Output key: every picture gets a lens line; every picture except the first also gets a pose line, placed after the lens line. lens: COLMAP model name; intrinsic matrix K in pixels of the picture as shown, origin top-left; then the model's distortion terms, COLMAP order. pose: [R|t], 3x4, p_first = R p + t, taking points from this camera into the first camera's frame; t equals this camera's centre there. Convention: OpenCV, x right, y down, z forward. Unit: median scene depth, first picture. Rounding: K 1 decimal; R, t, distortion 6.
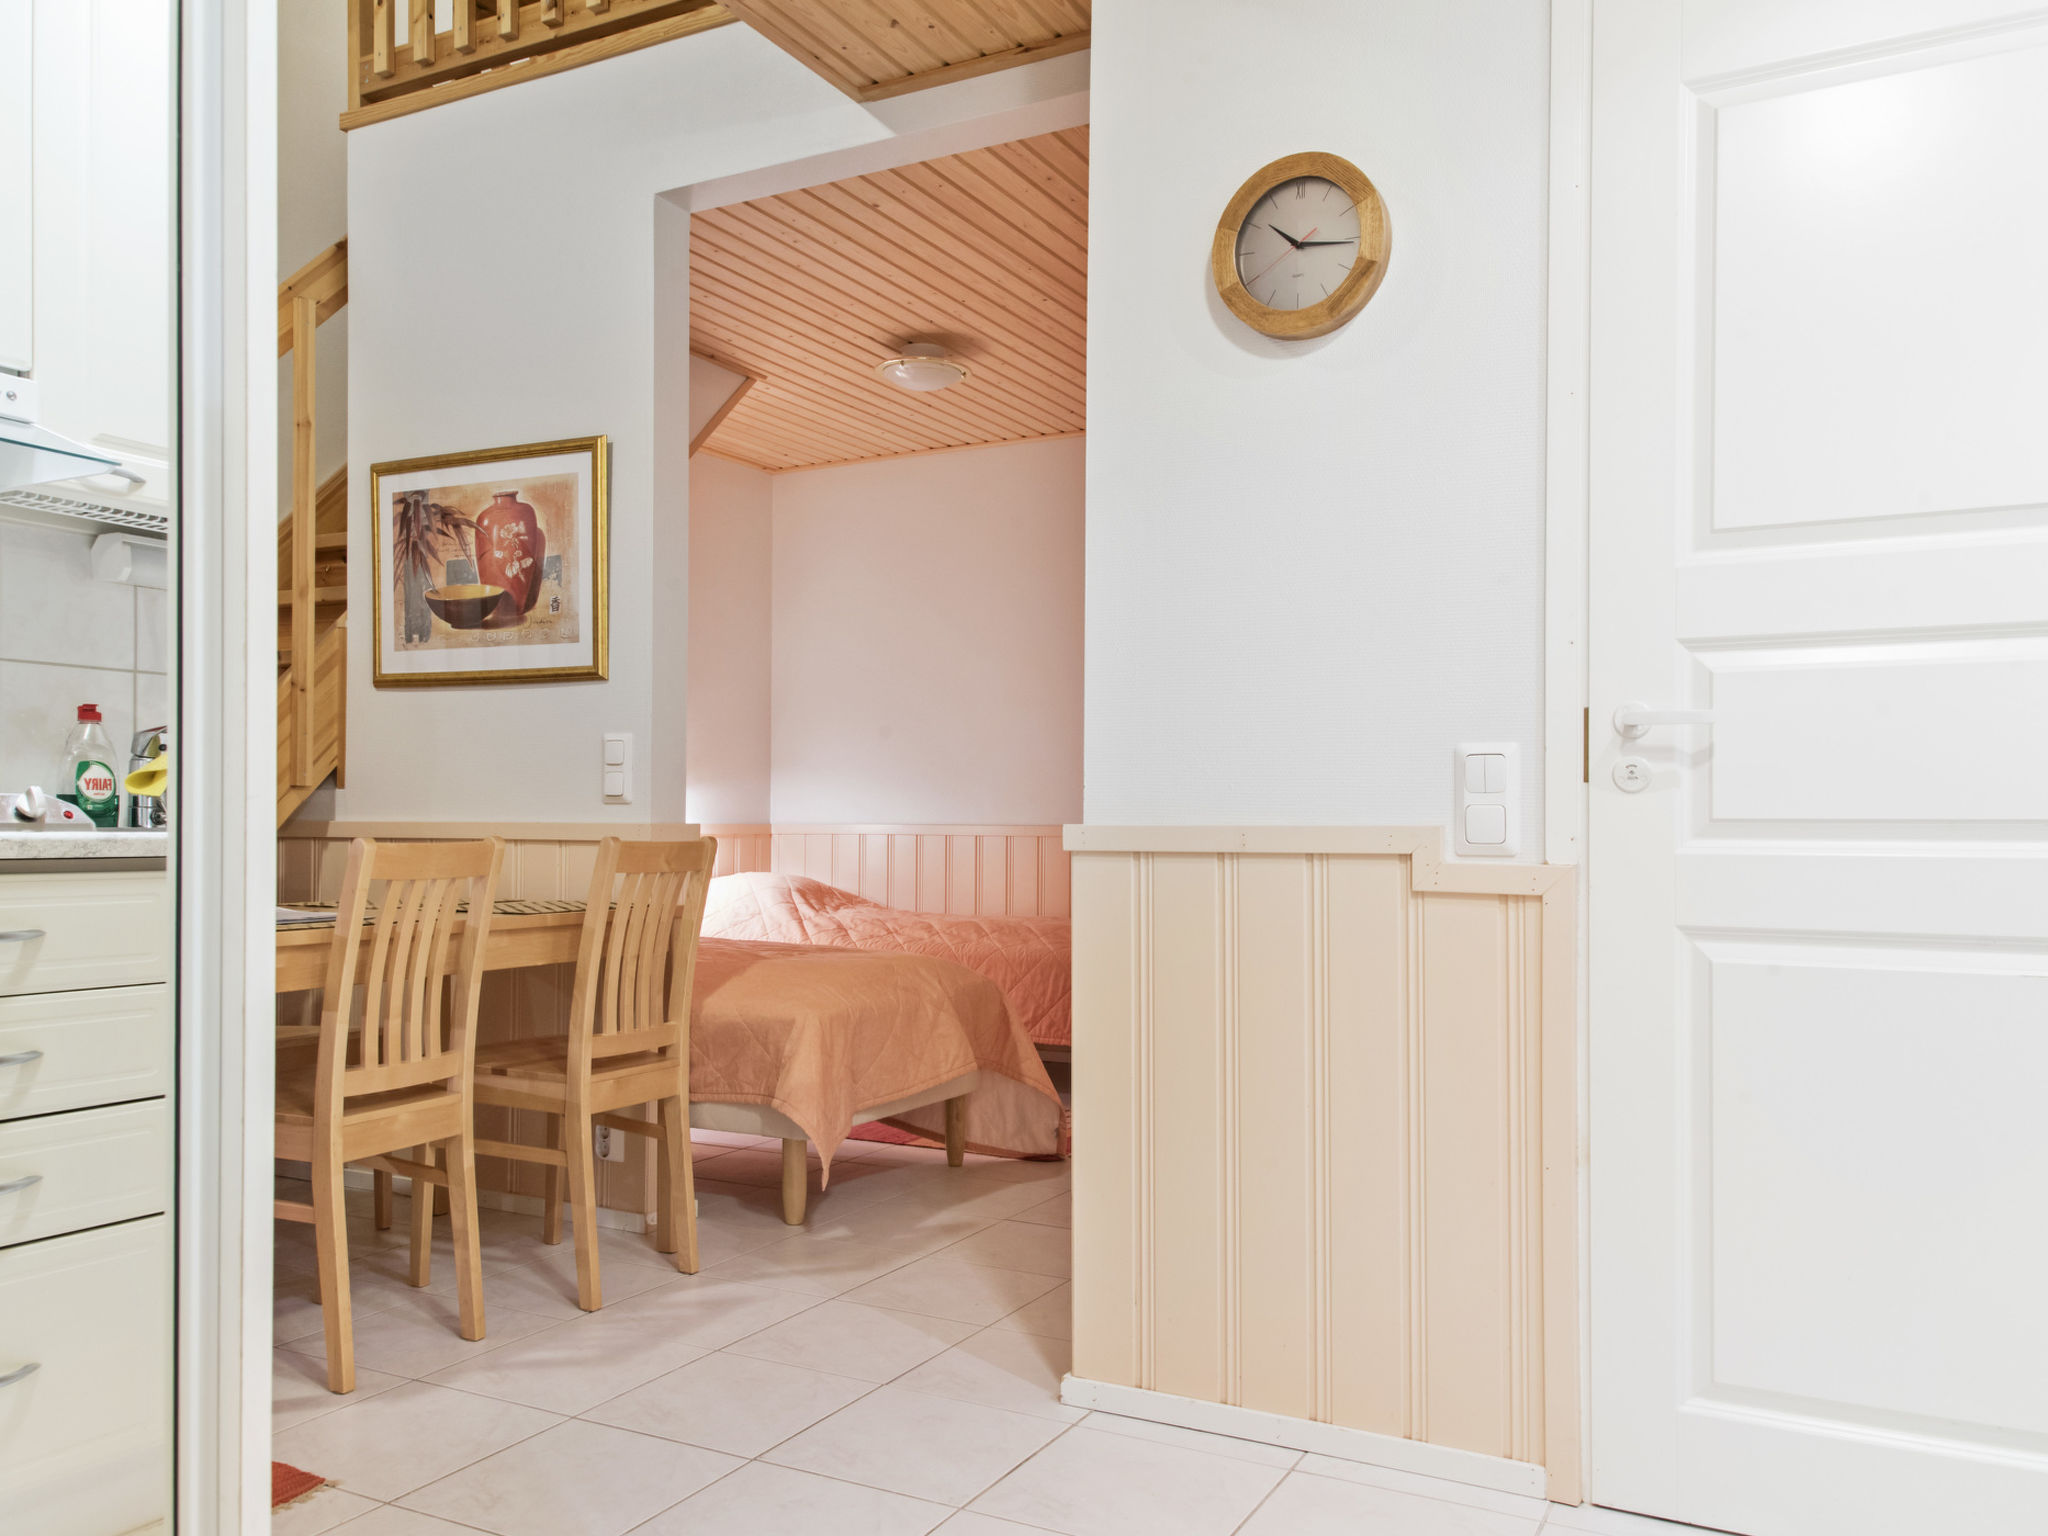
lens RADIAL K [[1580.3, 0, 1023.5], [0, 1580.3, 828.8], [0, 0, 1]] dist [0.030463, 0.003188]
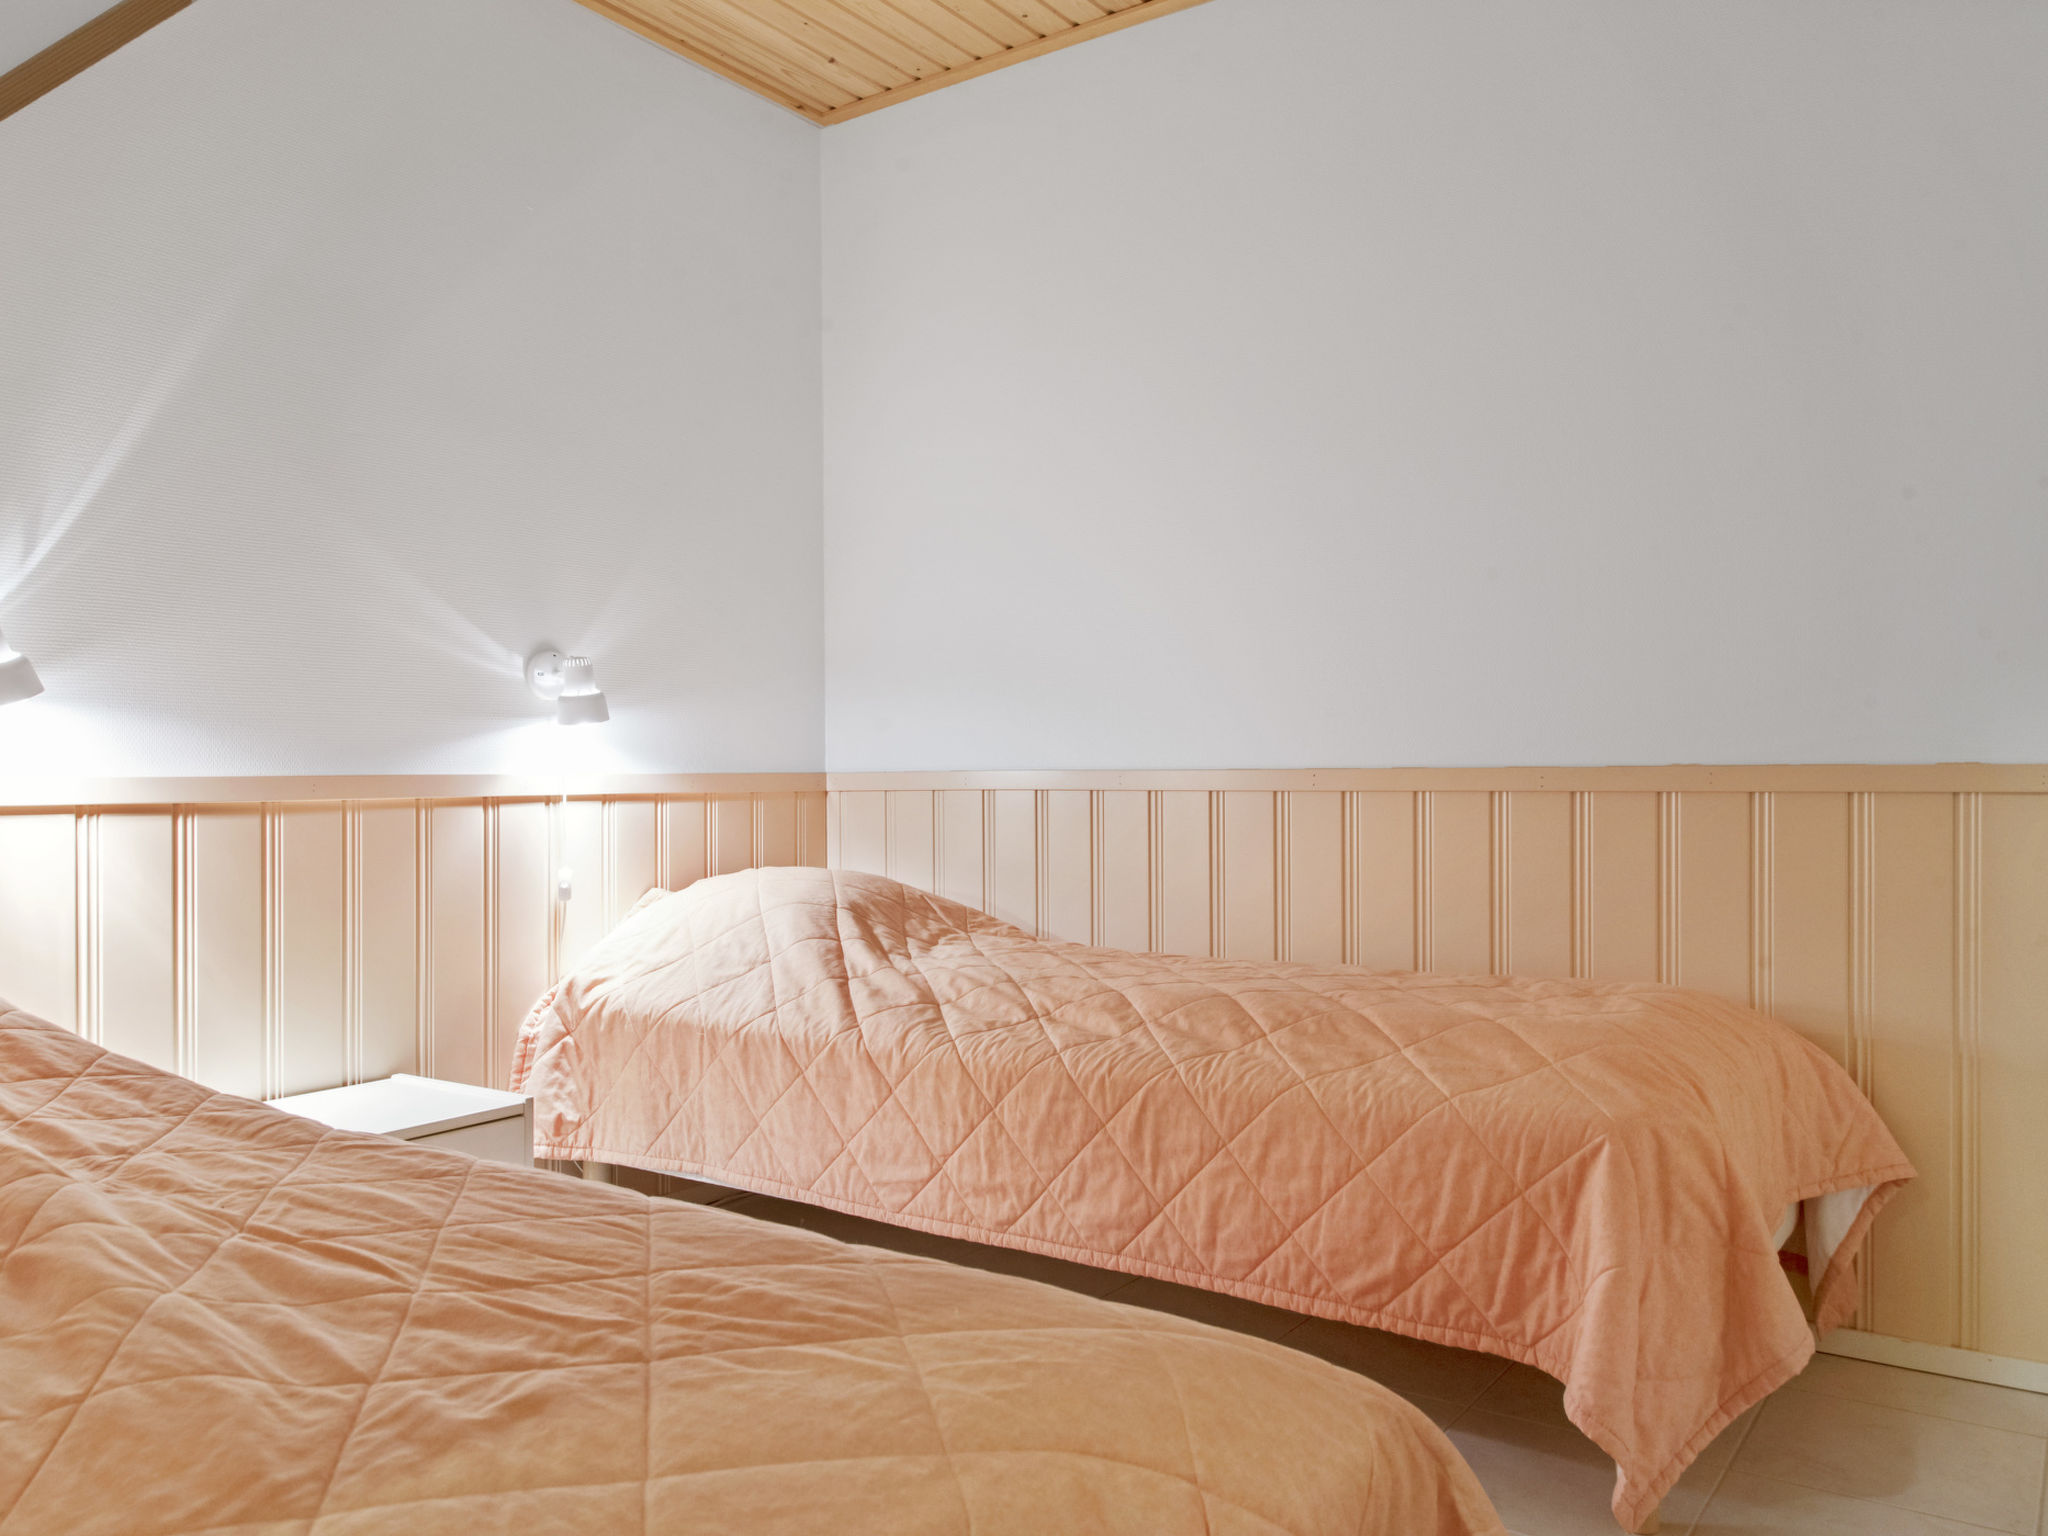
lens RADIAL K [[1565.3, 0, 1026.6], [0, 1565.3, 771.2], [0, 0, 1]] dist [0.024597, 0.002081]
pose [[0.993755, -0.010899, -0.111050, -0.035522], [0.010705, 0.999940, -0.002345, -0.001753], [0.111069, 0.001141, 0.993812, 0.543982]]
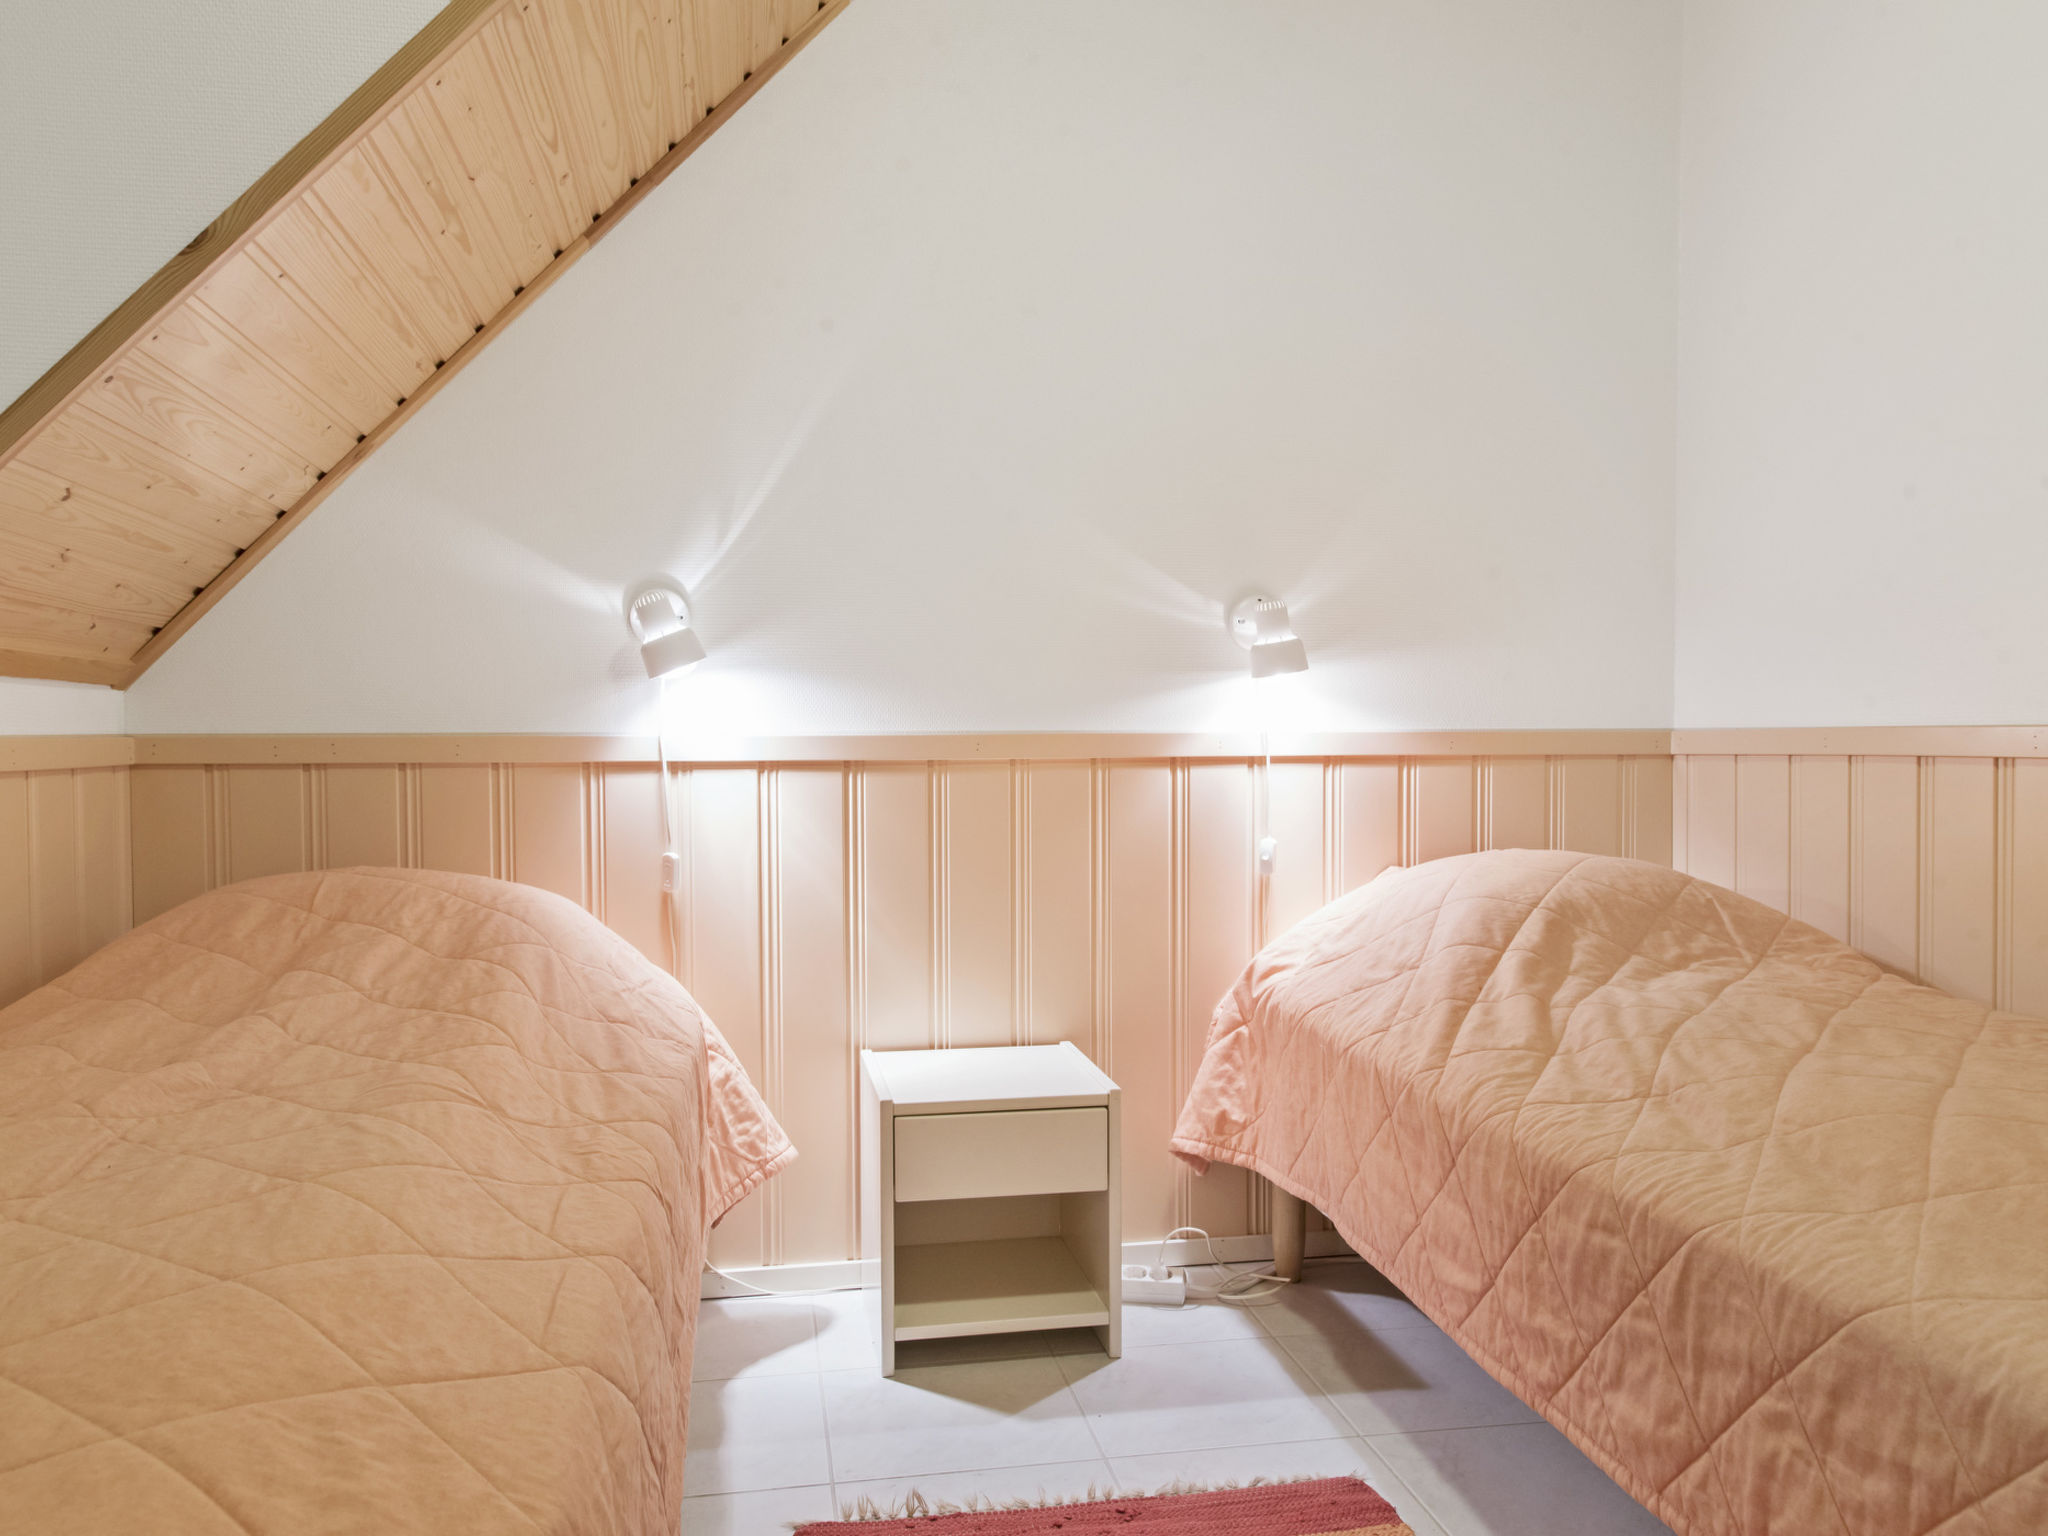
lens RADIAL K [[1551.3, 0, 1018.1], [0, 1551.3, 769.5], [0, 0, 1]] dist [0.031271, -0.024386]
pose [[0.616209, 0.007862, -0.787544, 0.070467], [0.008861, 0.999818, 0.016915, -0.001184], [0.787533, -0.017401, 0.616027, 0.701432]]
